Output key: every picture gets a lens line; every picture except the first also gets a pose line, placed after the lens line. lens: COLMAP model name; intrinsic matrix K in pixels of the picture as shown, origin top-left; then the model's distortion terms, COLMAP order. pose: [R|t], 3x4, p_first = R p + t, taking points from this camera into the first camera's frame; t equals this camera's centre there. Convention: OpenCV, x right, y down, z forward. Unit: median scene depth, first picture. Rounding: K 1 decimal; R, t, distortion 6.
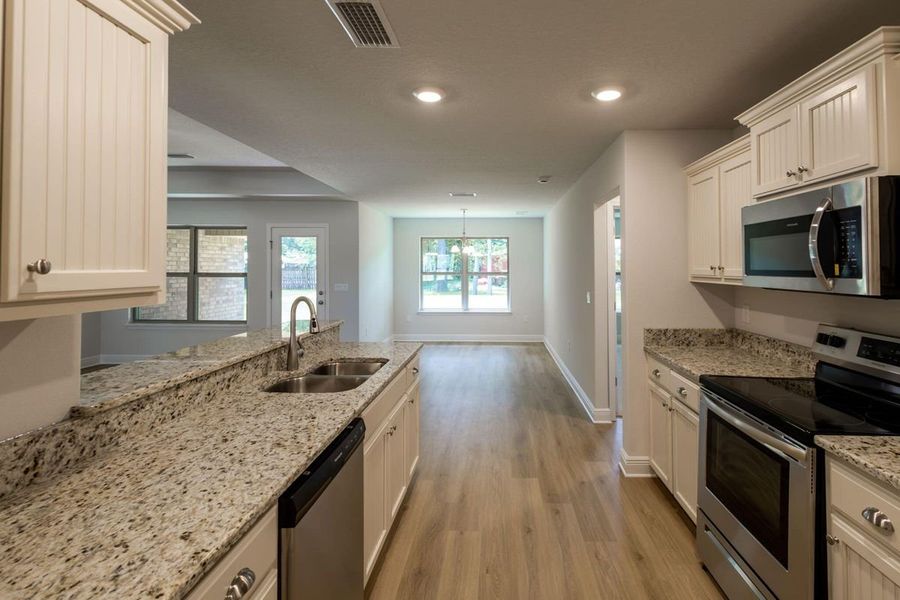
lens RADIAL K [[434.7, 0, 481.6], [0, 434.7, 264.3], [0, 0, 1]] dist [0.003440, -0.001548]
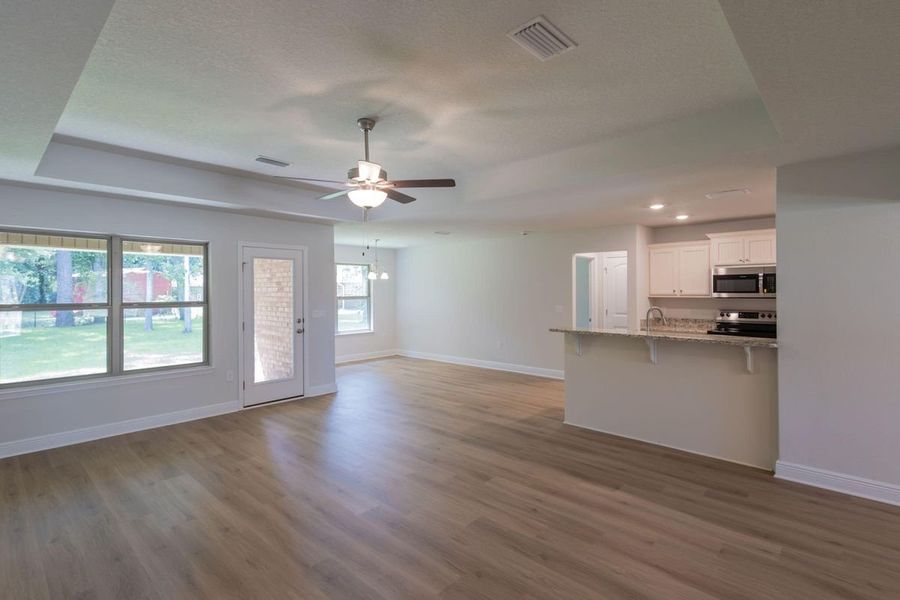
lens RADIAL K [[434.7, 0, 445.1], [0, 434.7, 295.8], [0, 0, 1]] dist [0.003440, -0.001548]
pose [[0.658230, -0.015695, 0.752653, -0.911249], [0.001567, 0.999809, 0.019478, -0.005278], [-0.752815, -0.011641, 0.658129, 0.167152]]
